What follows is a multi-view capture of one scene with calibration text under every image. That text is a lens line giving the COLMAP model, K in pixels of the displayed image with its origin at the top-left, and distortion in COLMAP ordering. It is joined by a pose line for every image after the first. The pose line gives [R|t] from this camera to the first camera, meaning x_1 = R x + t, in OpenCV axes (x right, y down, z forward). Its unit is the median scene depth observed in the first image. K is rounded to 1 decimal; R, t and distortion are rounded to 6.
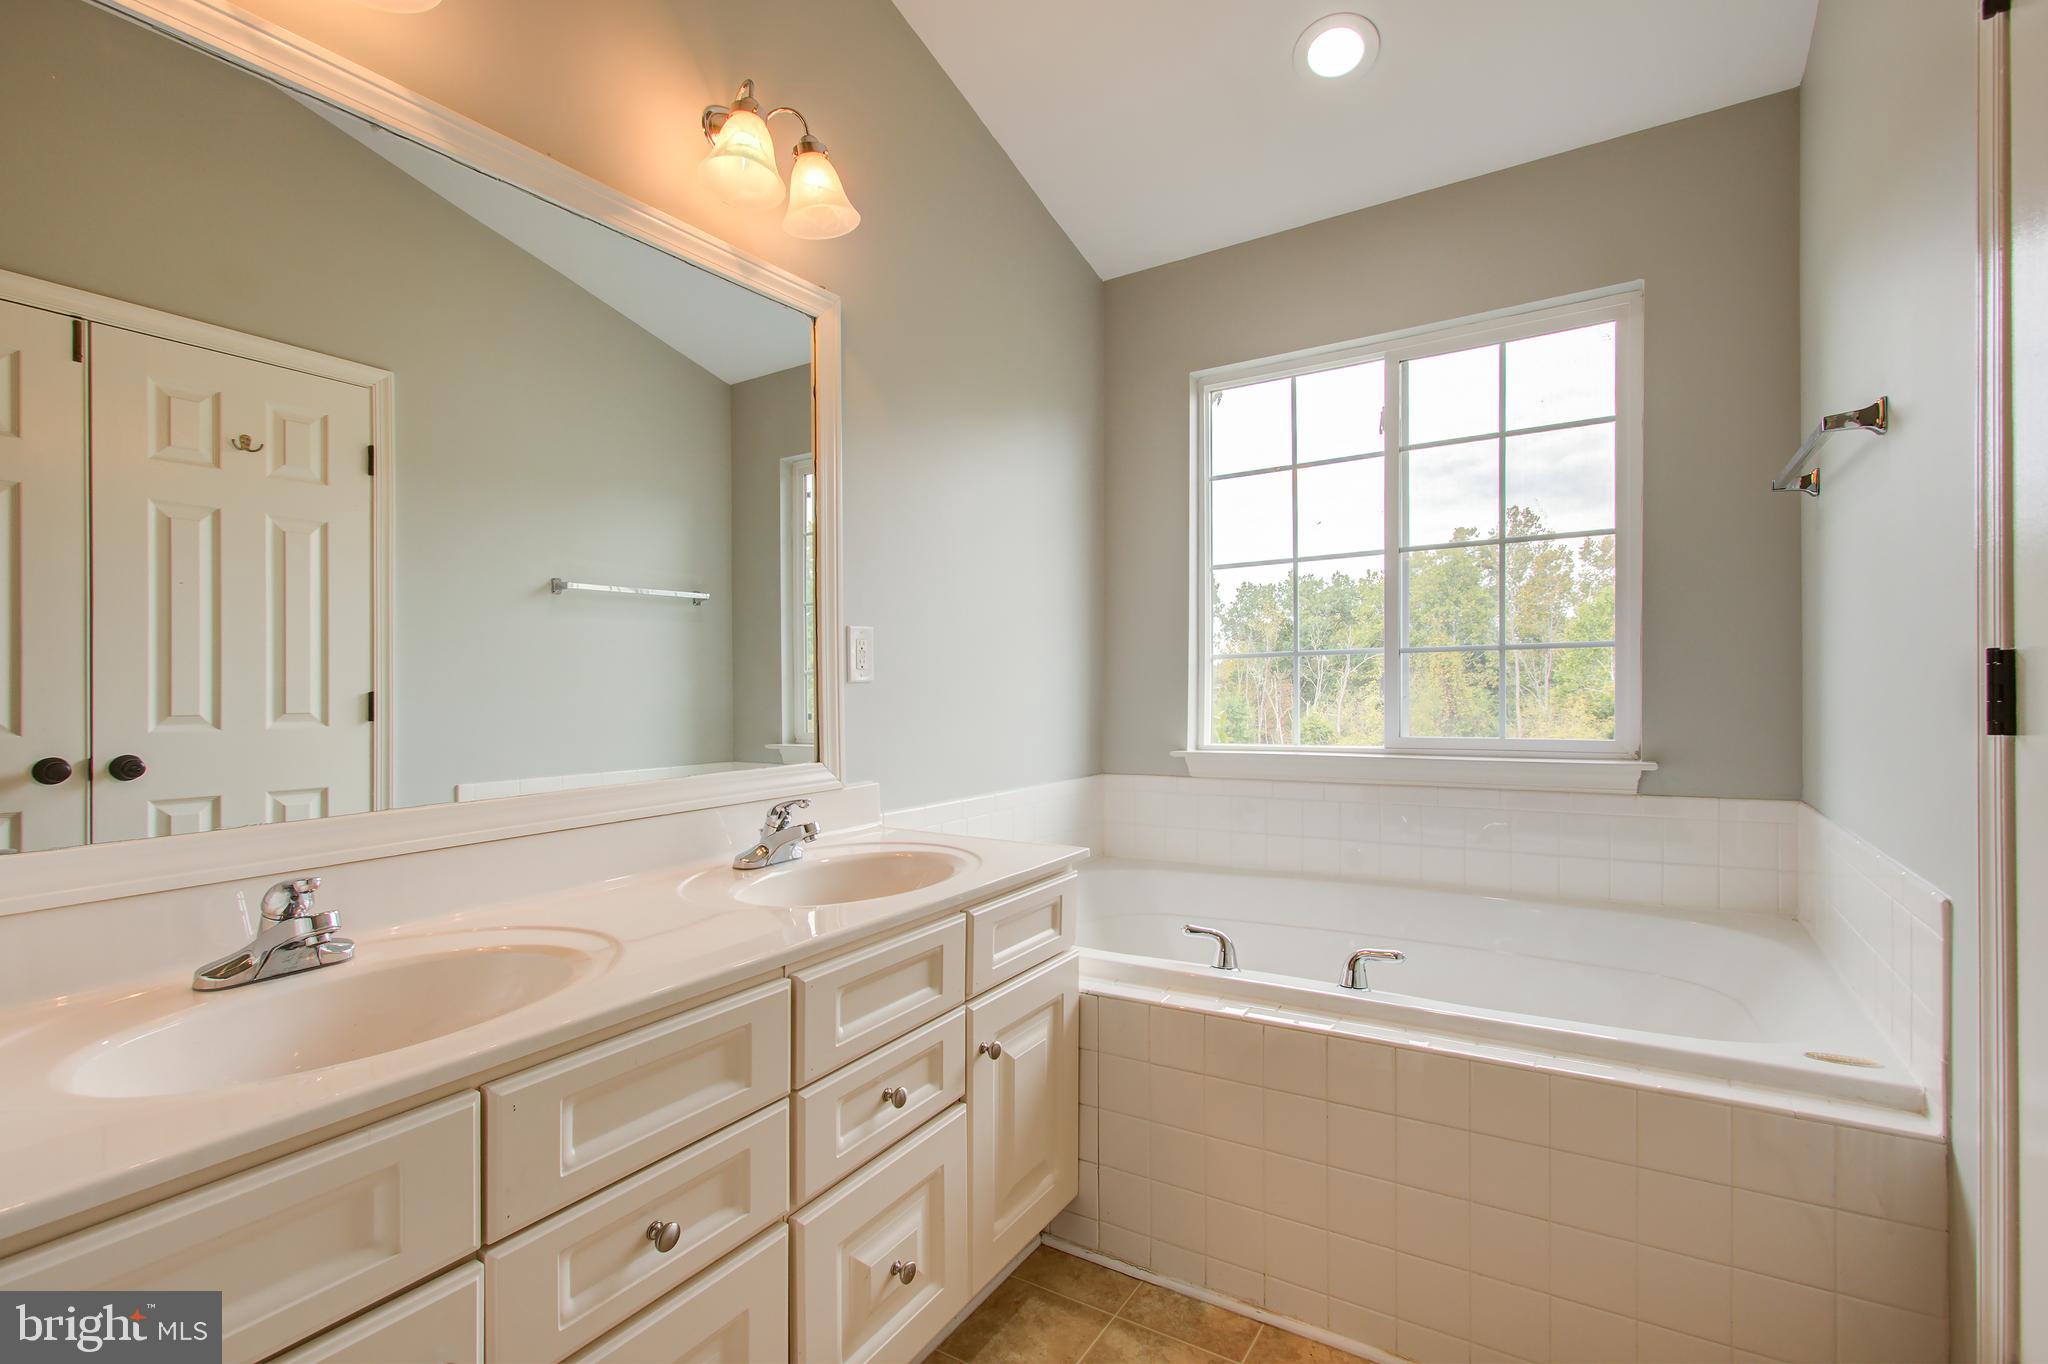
lens RADIAL K [[936.2, 0, 1011.8], [0, 936.2, 684.4], [0, 0, 1]] dist [0.001850, 0.004399]
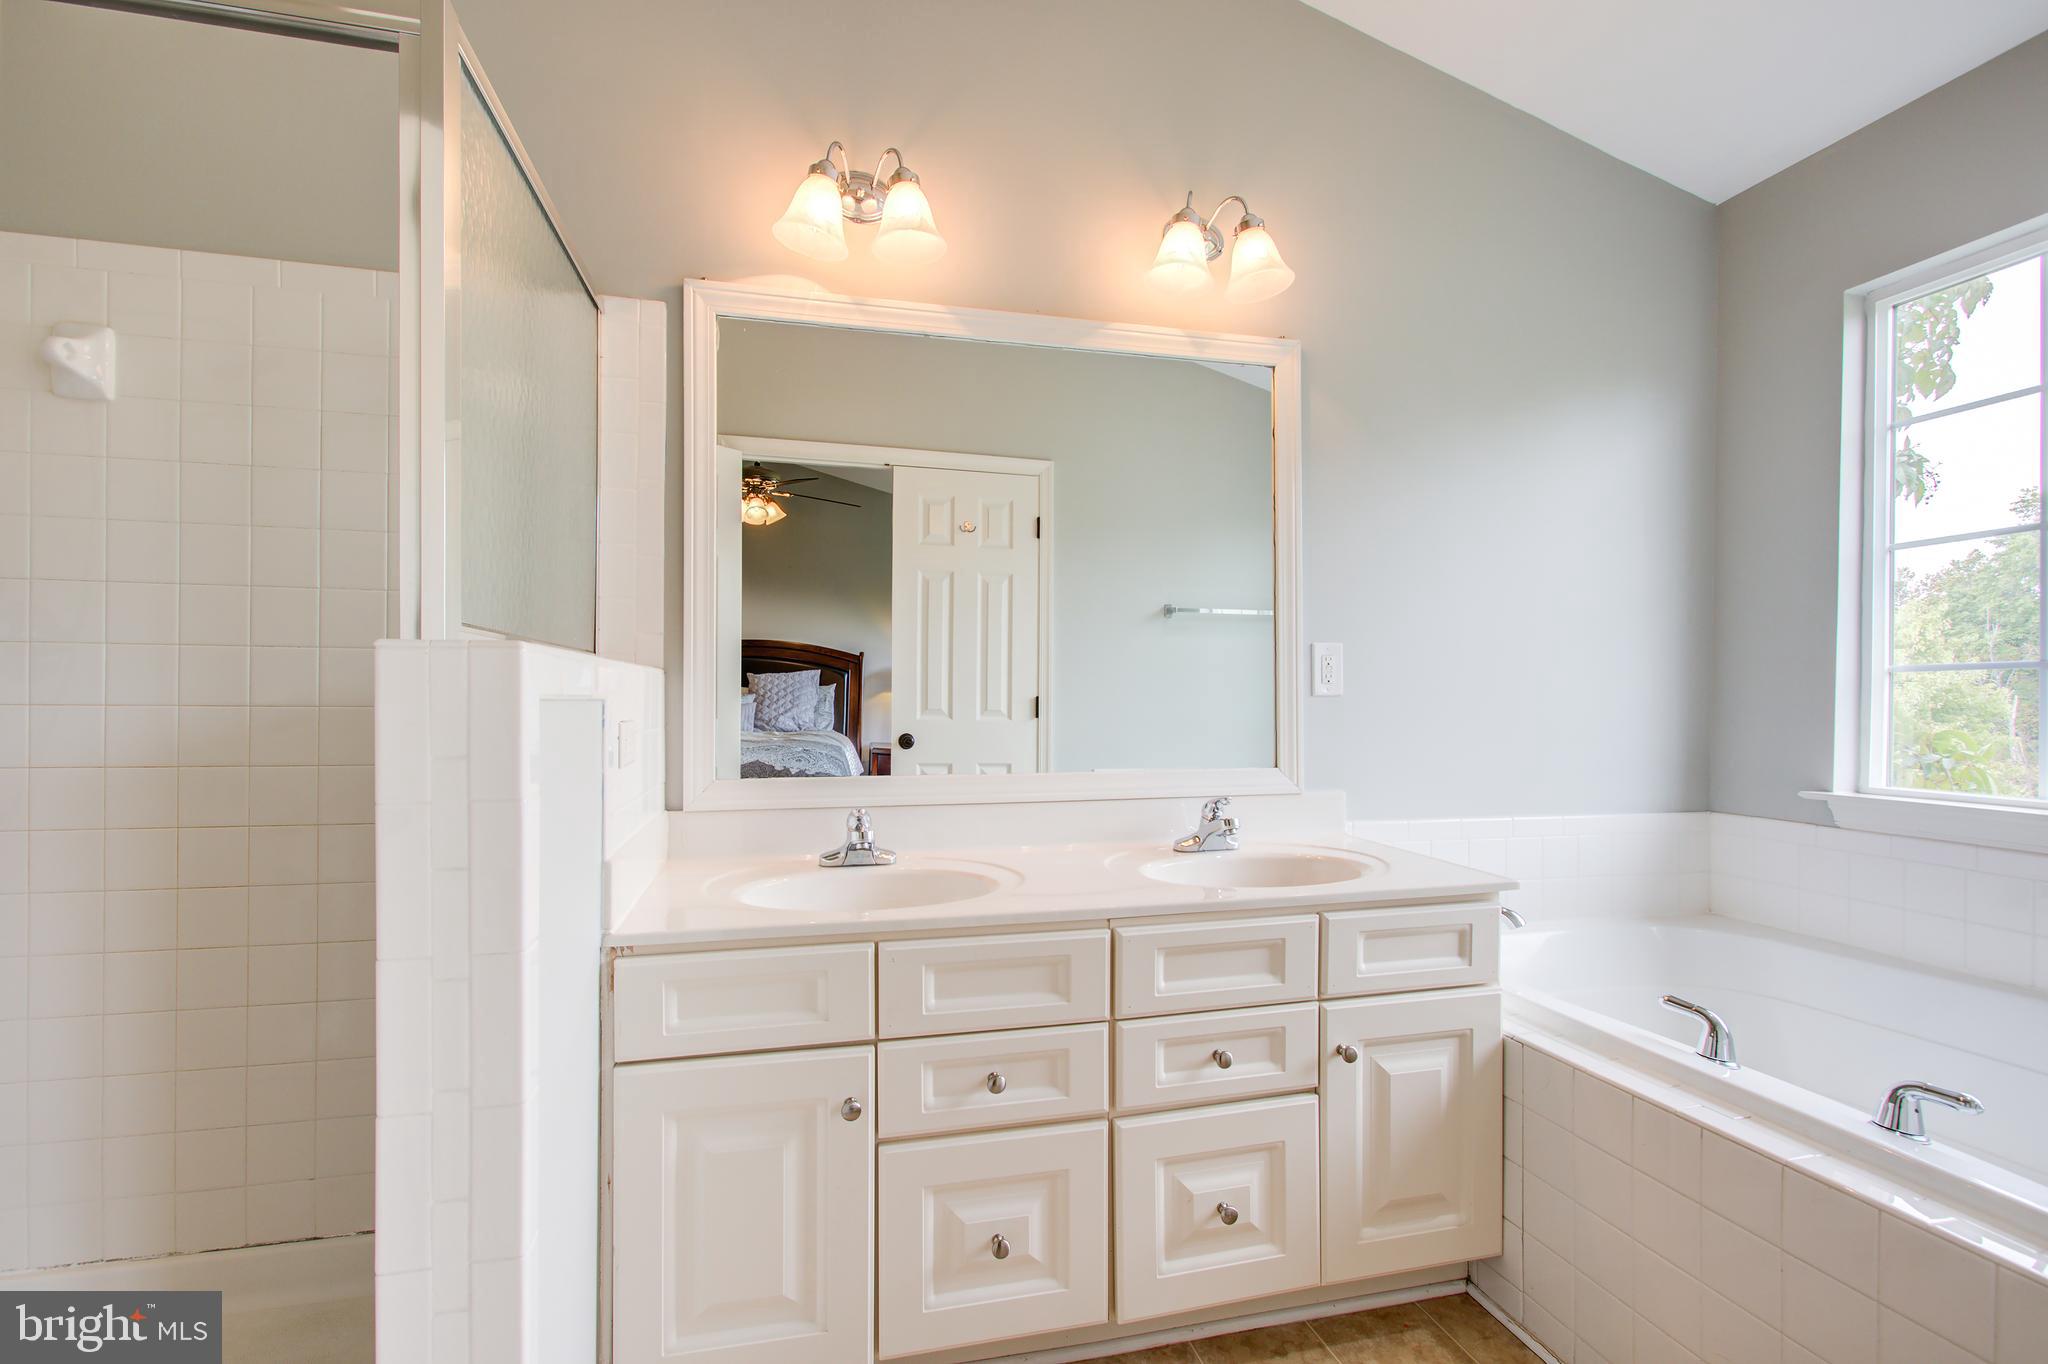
lens RADIAL K [[936.2, 0, 1017.7], [0, 936.2, 684.0], [0, 0, 1]] dist [0.001850, 0.004399]
pose [[0.714765, 0.008587, -0.699312, 0.385462], [-0.012768, 0.999918, -0.000772, -0.011989], [0.699248, 0.009481, 0.714816, -0.001438]]
